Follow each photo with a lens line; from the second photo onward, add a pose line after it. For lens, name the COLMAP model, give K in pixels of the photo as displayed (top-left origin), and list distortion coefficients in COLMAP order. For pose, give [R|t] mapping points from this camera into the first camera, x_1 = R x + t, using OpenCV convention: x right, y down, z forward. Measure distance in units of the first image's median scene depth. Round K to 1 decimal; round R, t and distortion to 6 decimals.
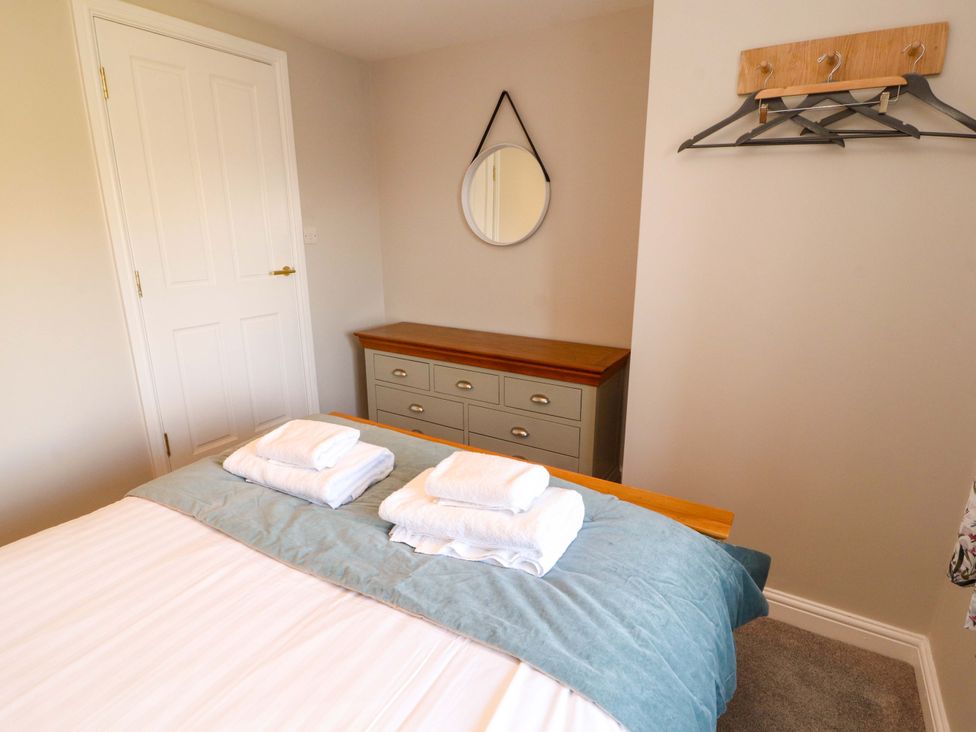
lens RADIAL K [[506.3, 0, 491.3], [0, 506.3, 365.0], [0, 0, 1]] dist [0.003868, -0.015776]
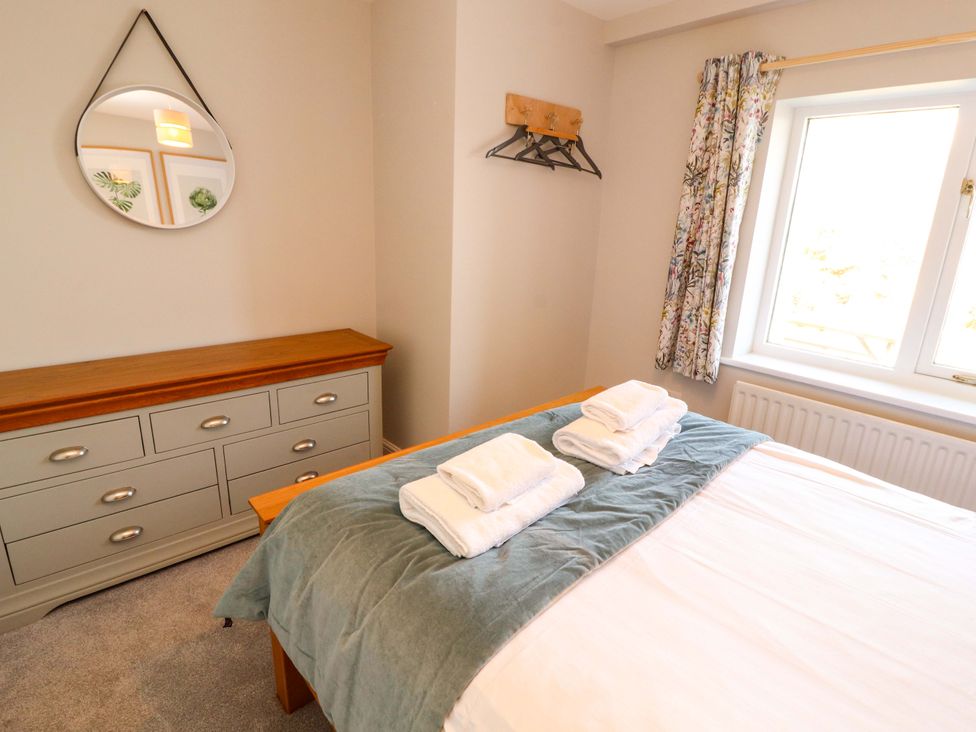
lens RADIAL K [[506.3, 0, 491.4], [0, 506.3, 362.5], [0, 0, 1]] dist [0.003868, -0.015776]
pose [[0.298026, -0.259562, 0.918590, -1.050285], [0.219431, 0.955178, 0.198709, -0.182586], [-0.928994, 0.142346, 0.341624, 0.656759]]
